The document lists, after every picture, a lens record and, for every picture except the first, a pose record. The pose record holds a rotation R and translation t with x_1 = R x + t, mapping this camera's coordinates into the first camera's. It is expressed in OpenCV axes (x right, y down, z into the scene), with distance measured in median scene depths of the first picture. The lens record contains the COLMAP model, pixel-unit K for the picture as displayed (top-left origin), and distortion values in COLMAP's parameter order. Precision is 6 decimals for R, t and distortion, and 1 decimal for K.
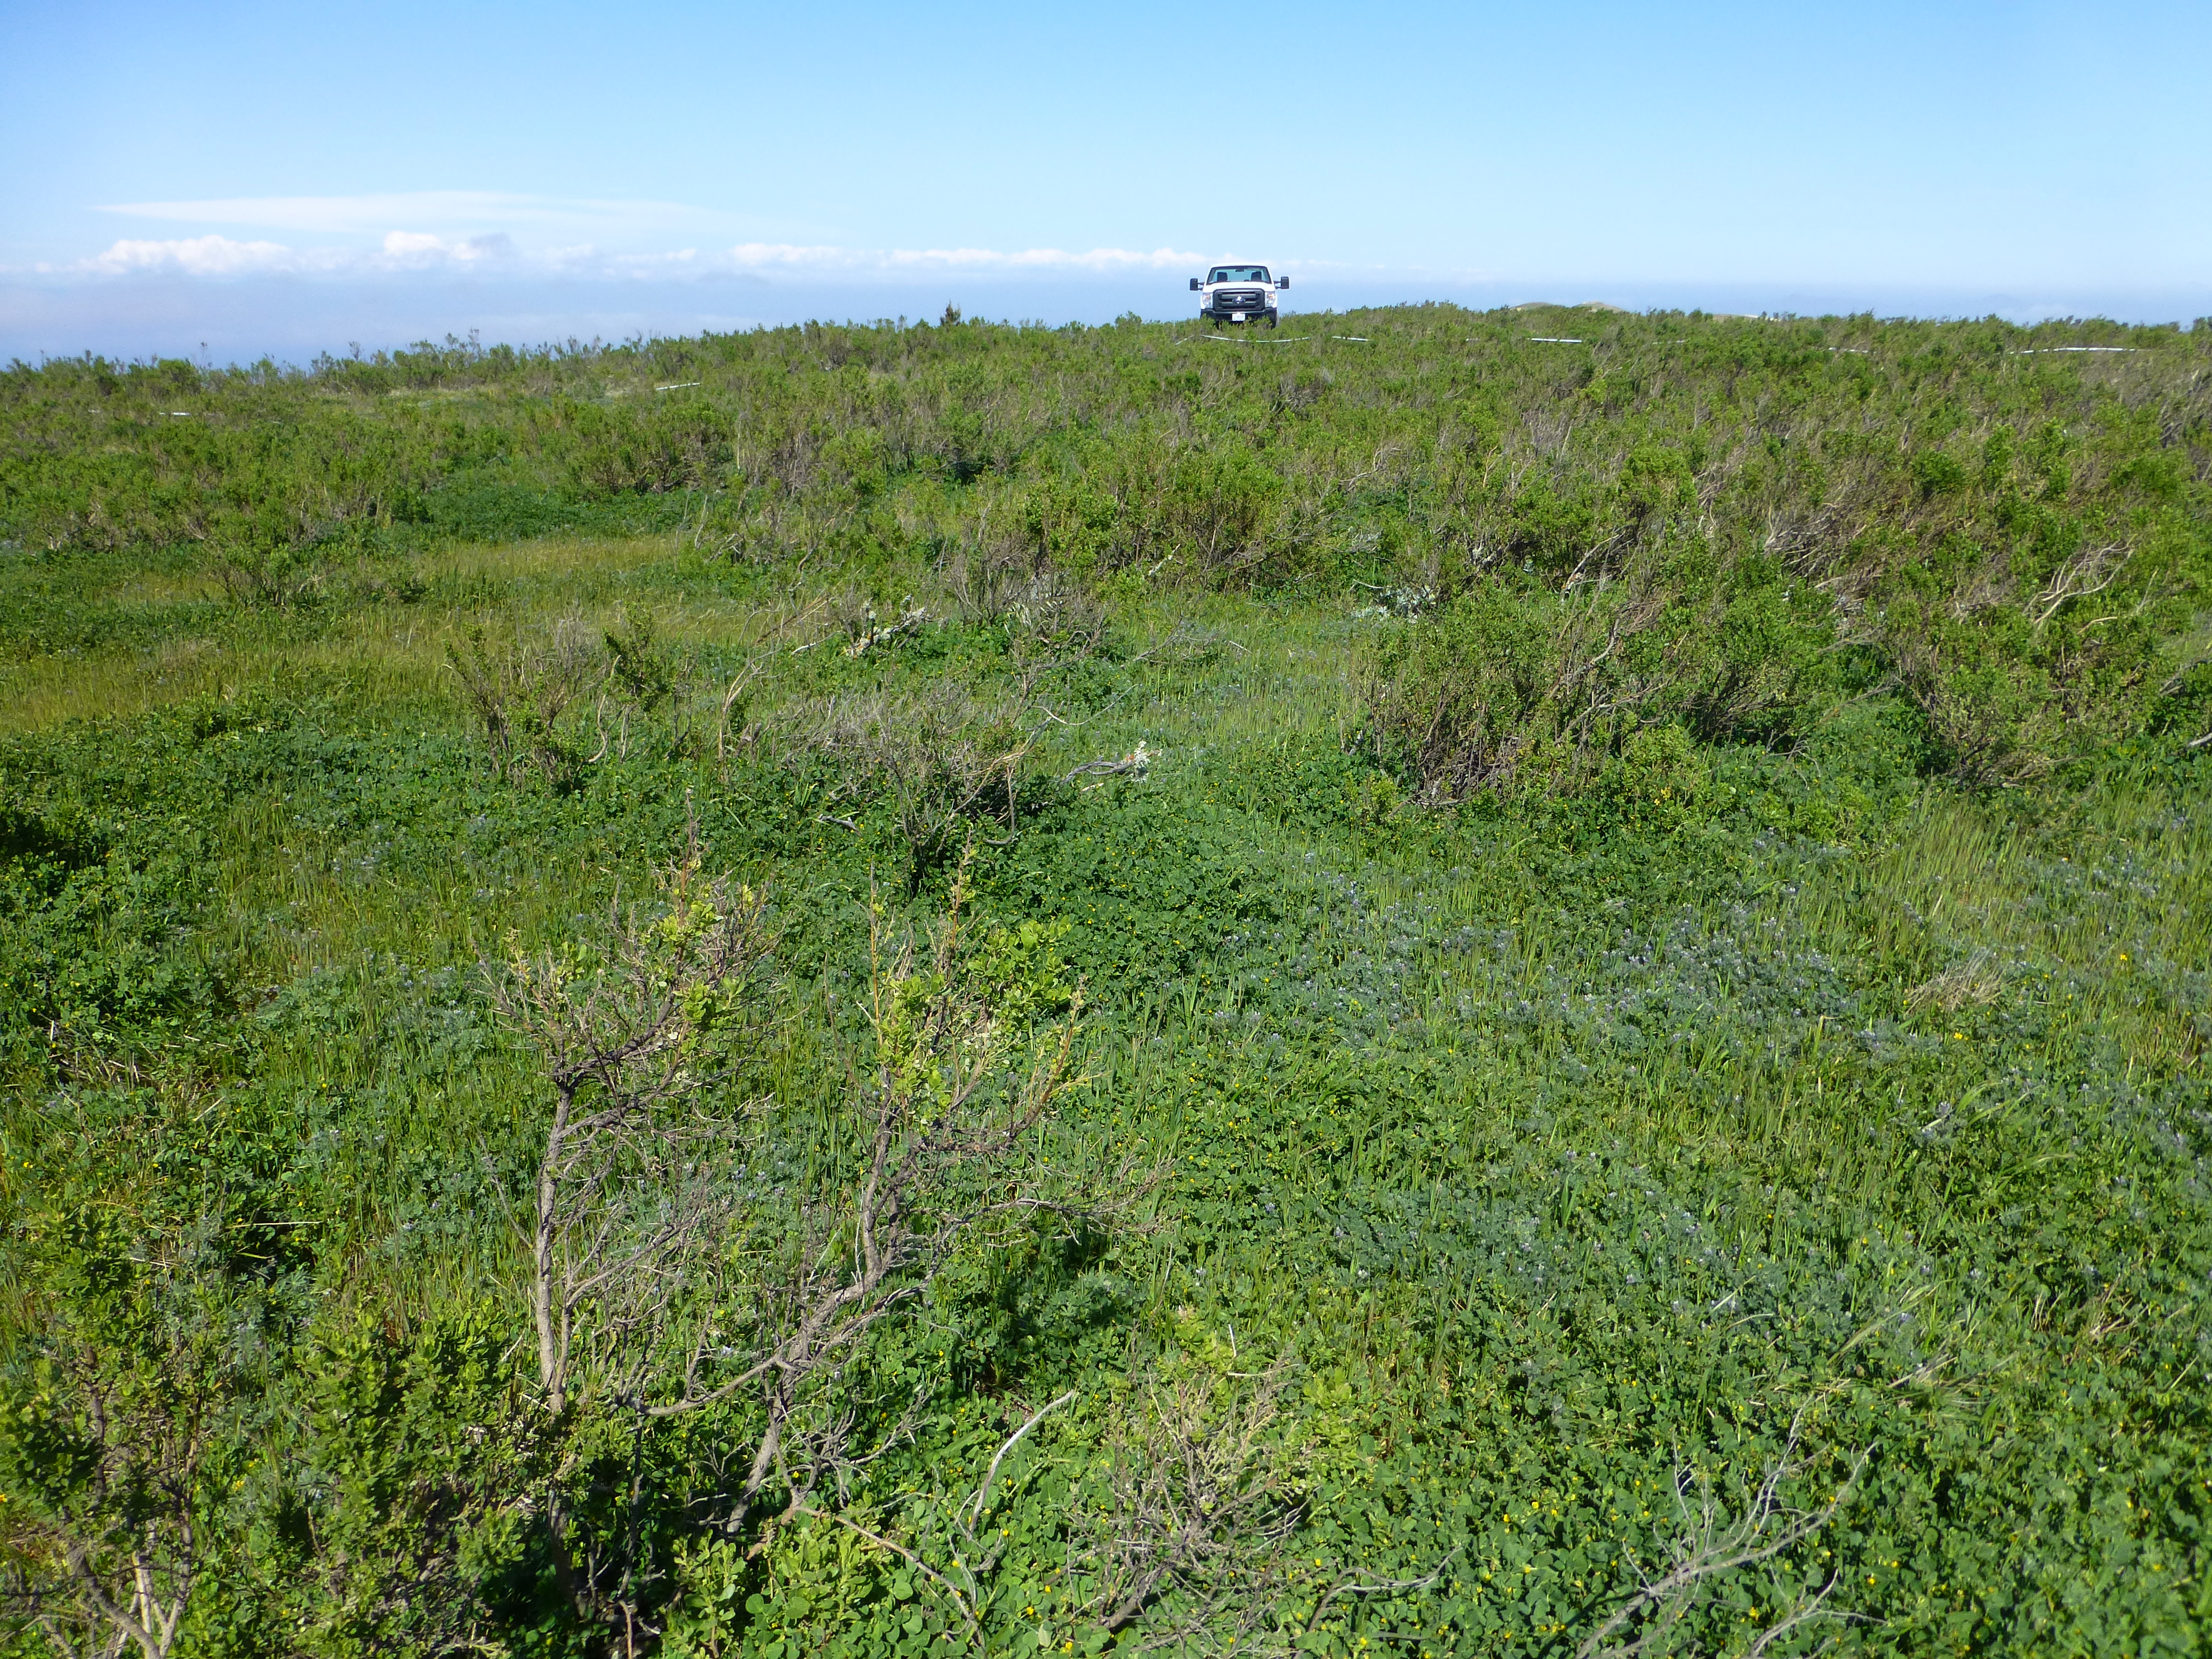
lens RADIAL K [[1620.5, 0, 1108.7], [0, 1620.5, 832.1], [0, 0, 1]] dist [-0.015764, 0.000141]
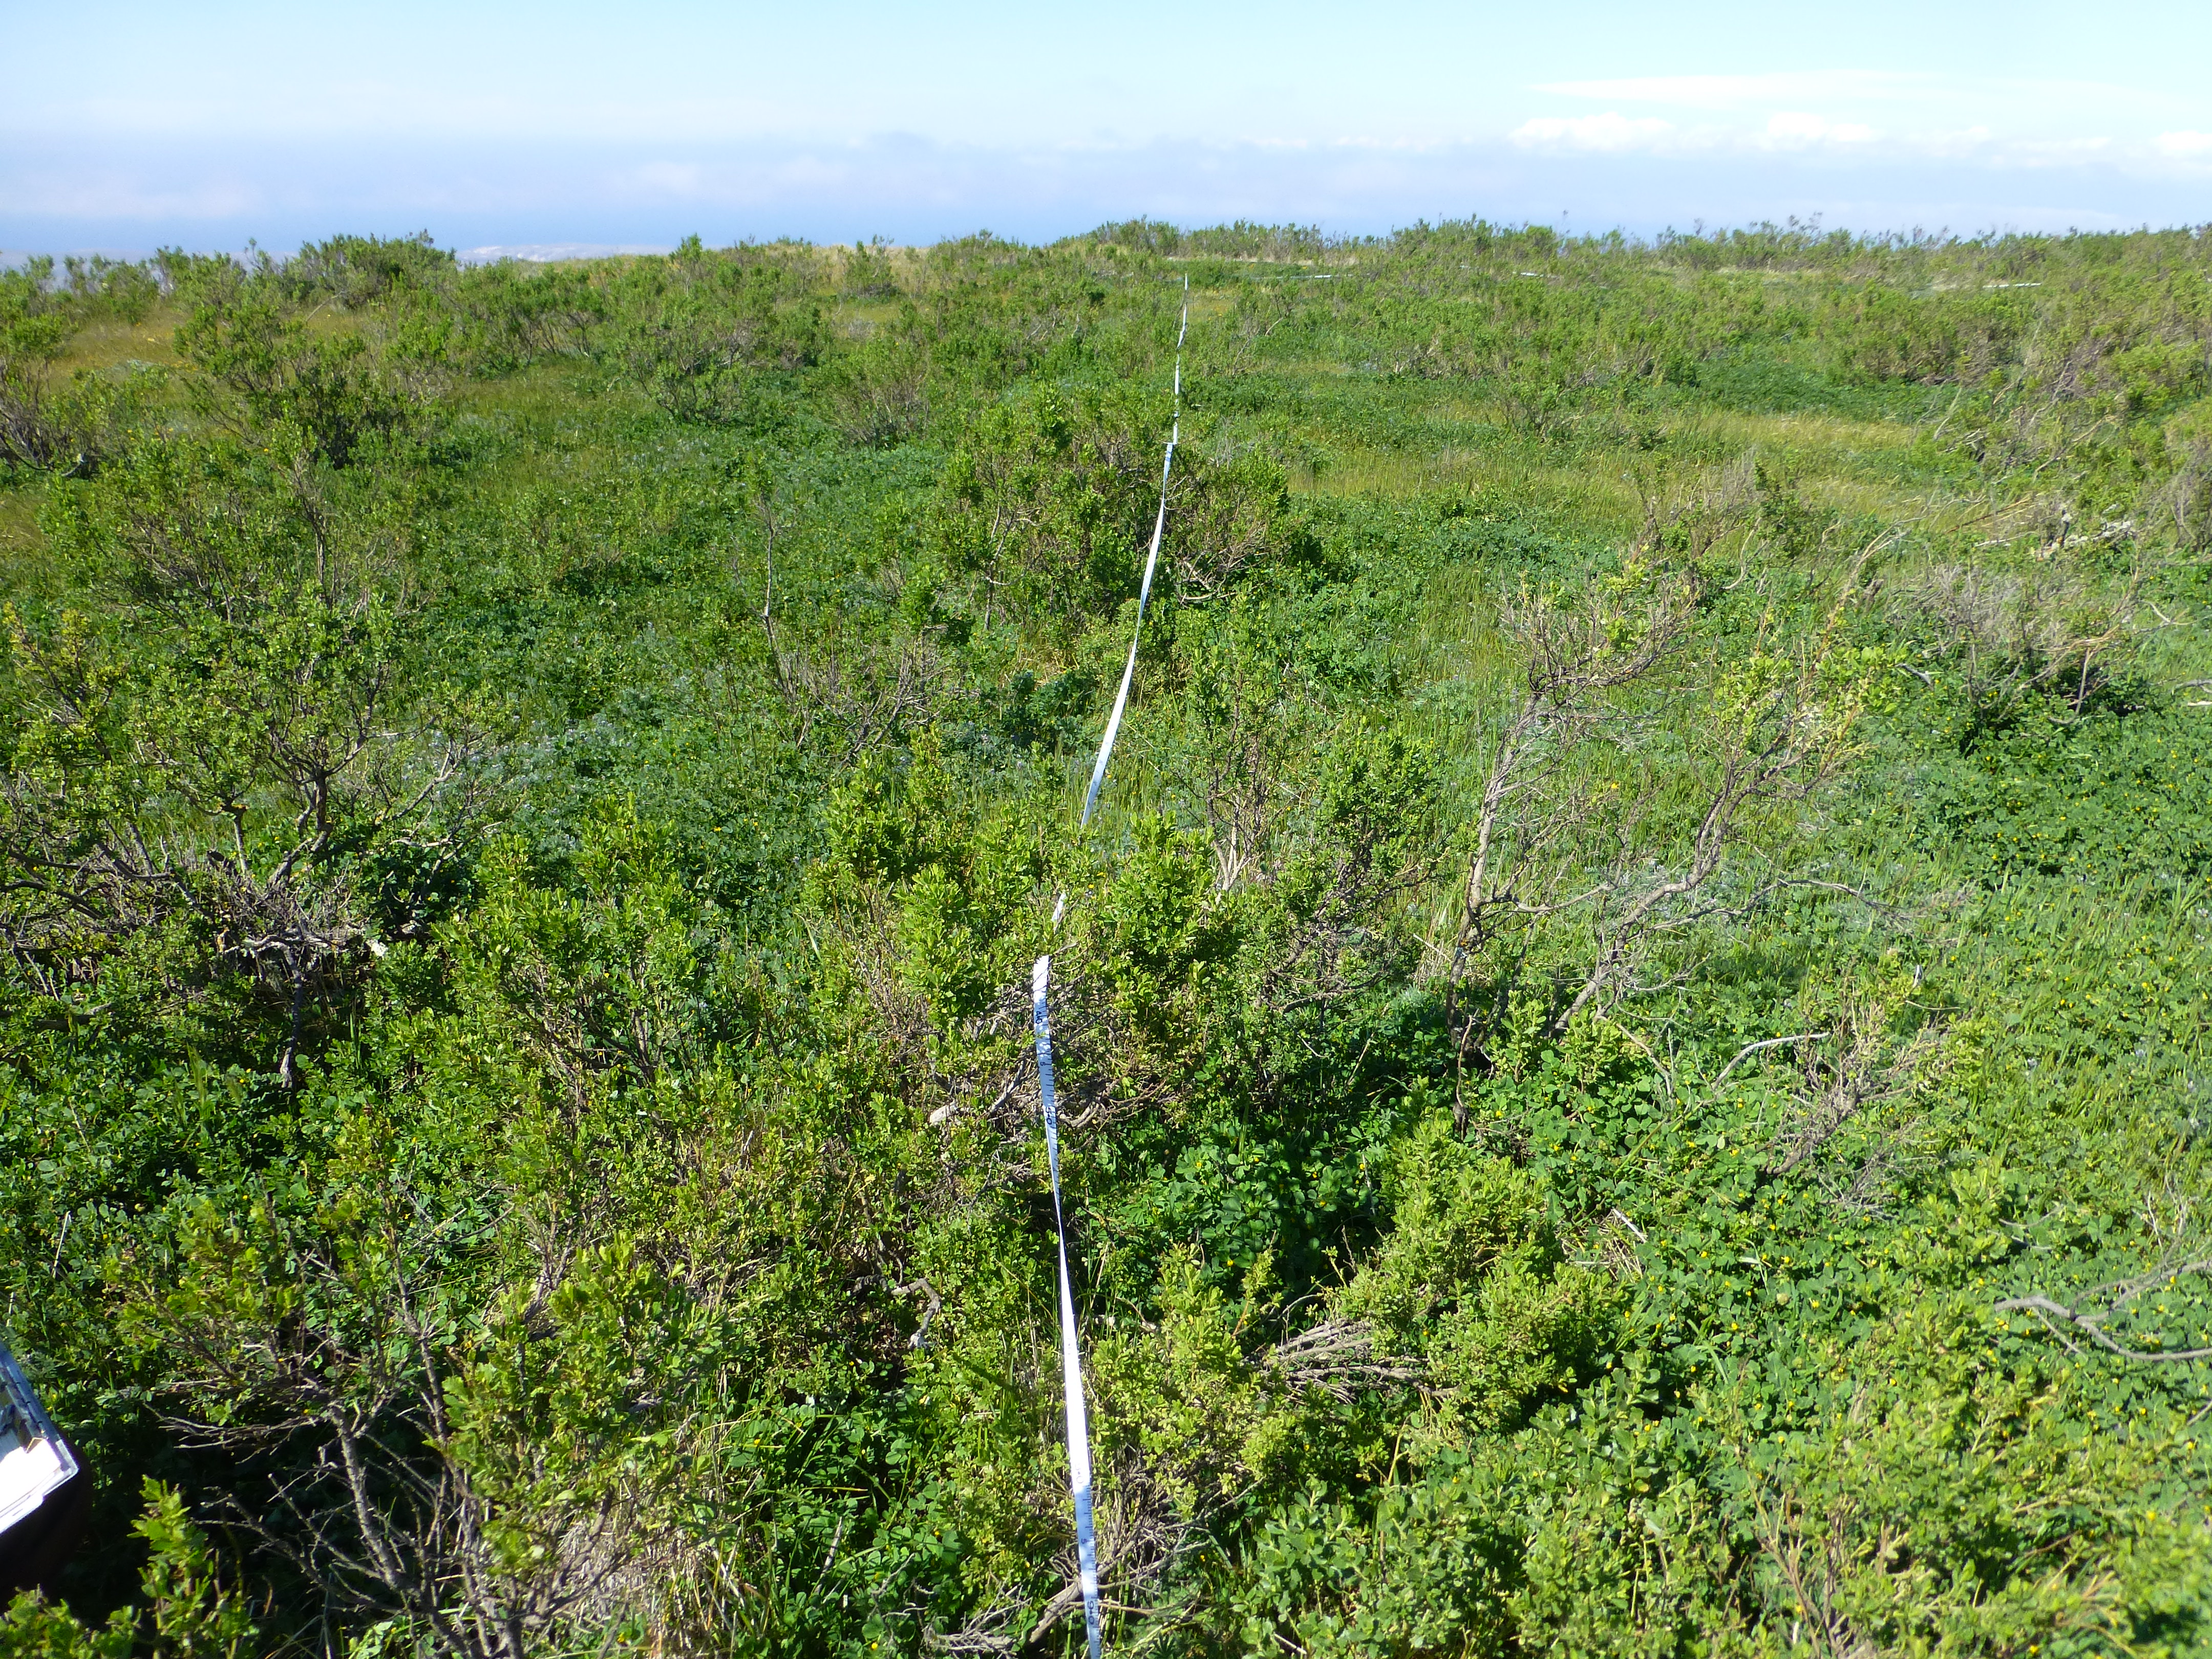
lens RADIAL K [[1620.5, 0, 1114.5], [0, 1620.5, 821.3], [0, 0, 1]] dist [-0.015764, 0.000141]
pose [[0.726262, 0.280448, -0.627608, 0.121876], [-0.243245, 0.958769, 0.146947, 0.048884], [0.642942, 0.045940, 0.764536, -0.138425]]
